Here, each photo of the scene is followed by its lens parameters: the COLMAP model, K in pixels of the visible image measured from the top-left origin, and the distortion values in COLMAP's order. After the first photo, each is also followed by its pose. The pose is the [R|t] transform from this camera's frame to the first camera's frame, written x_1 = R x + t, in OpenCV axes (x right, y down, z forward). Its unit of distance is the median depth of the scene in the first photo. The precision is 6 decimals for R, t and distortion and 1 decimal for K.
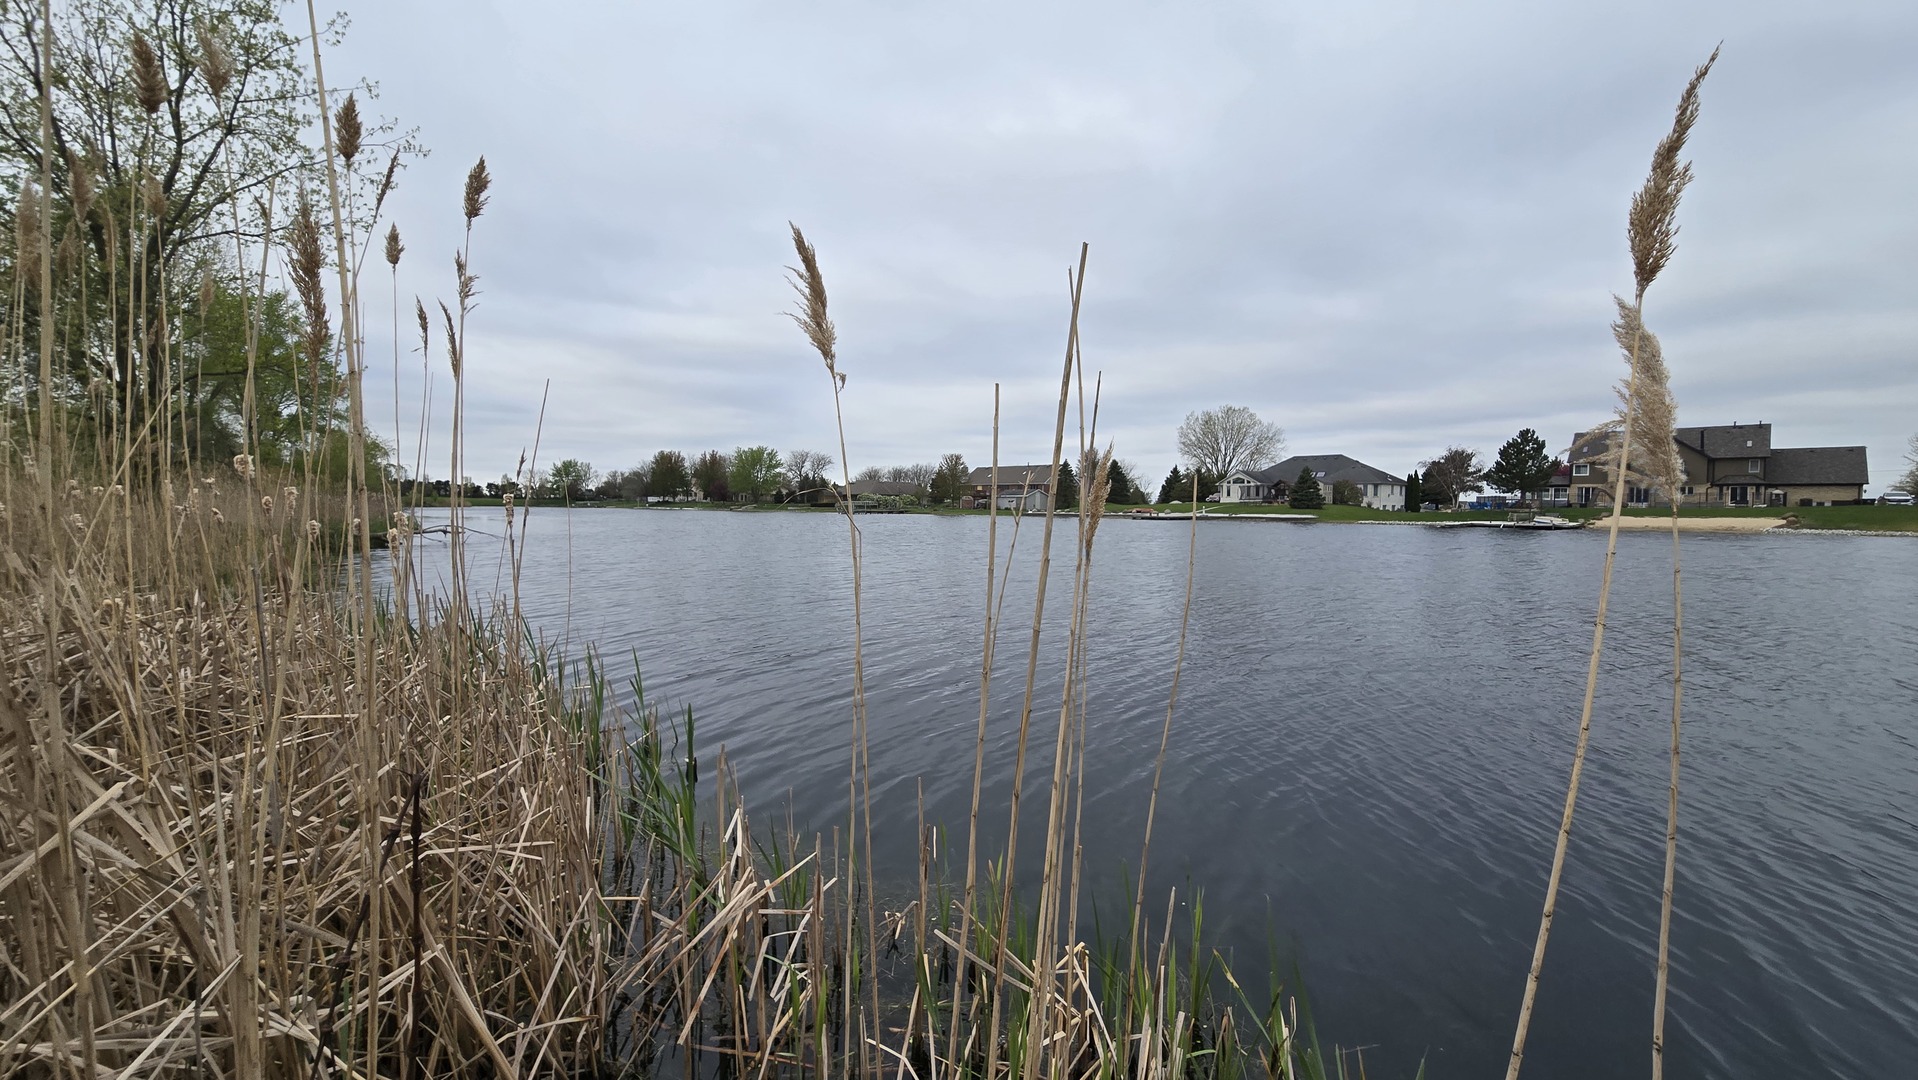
lens RADIAL K [[783.8, 0, 959.2], [0, 783.8, 532.2], [0, 0, 1]] dist [-0.001932, -0.000375]
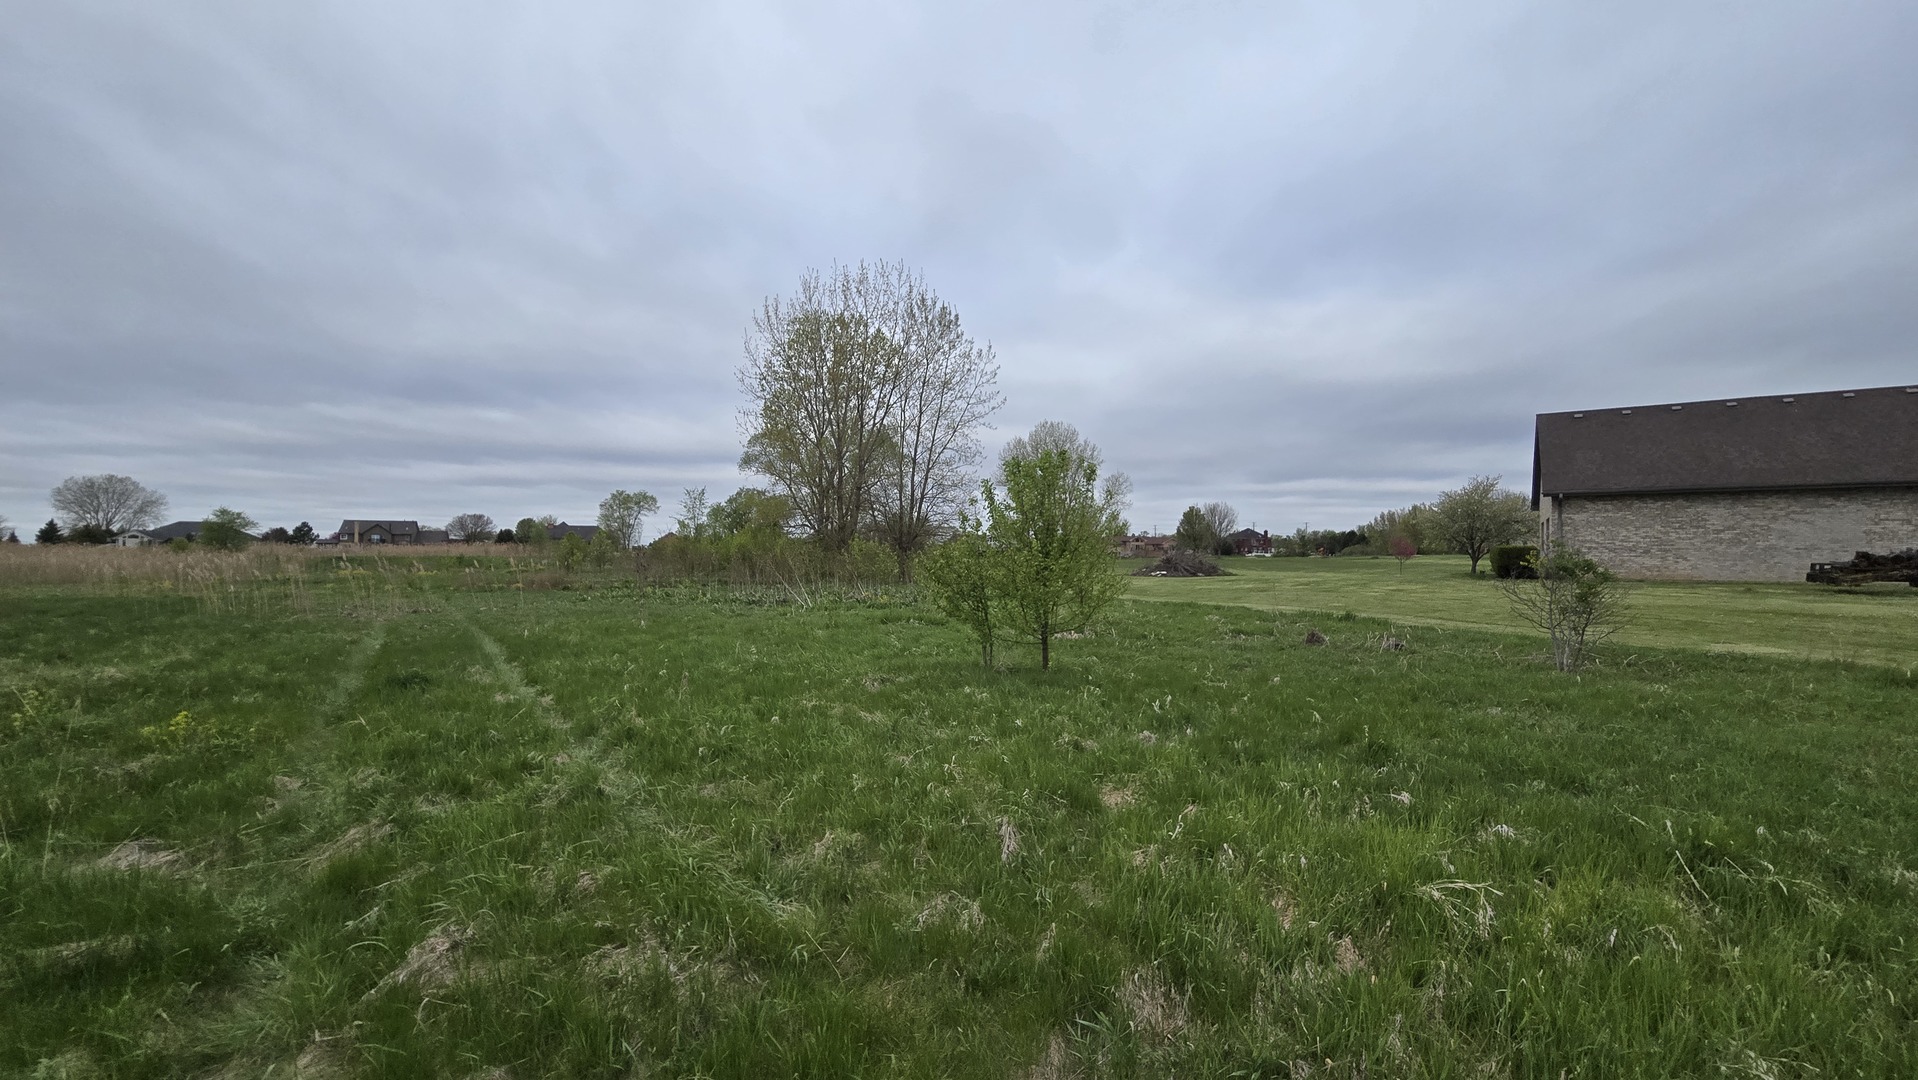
lens RADIAL K [[783.8, 0, 953.3], [0, 783.8, 530.2], [0, 0, 1]] dist [-0.001932, -0.000375]
pose [[0.364991, 0.020342, 0.930789, -0.557721], [0.030376, 0.998969, -0.033743, 0.026385], [-0.930515, 0.040590, 0.363997, -1.219628]]
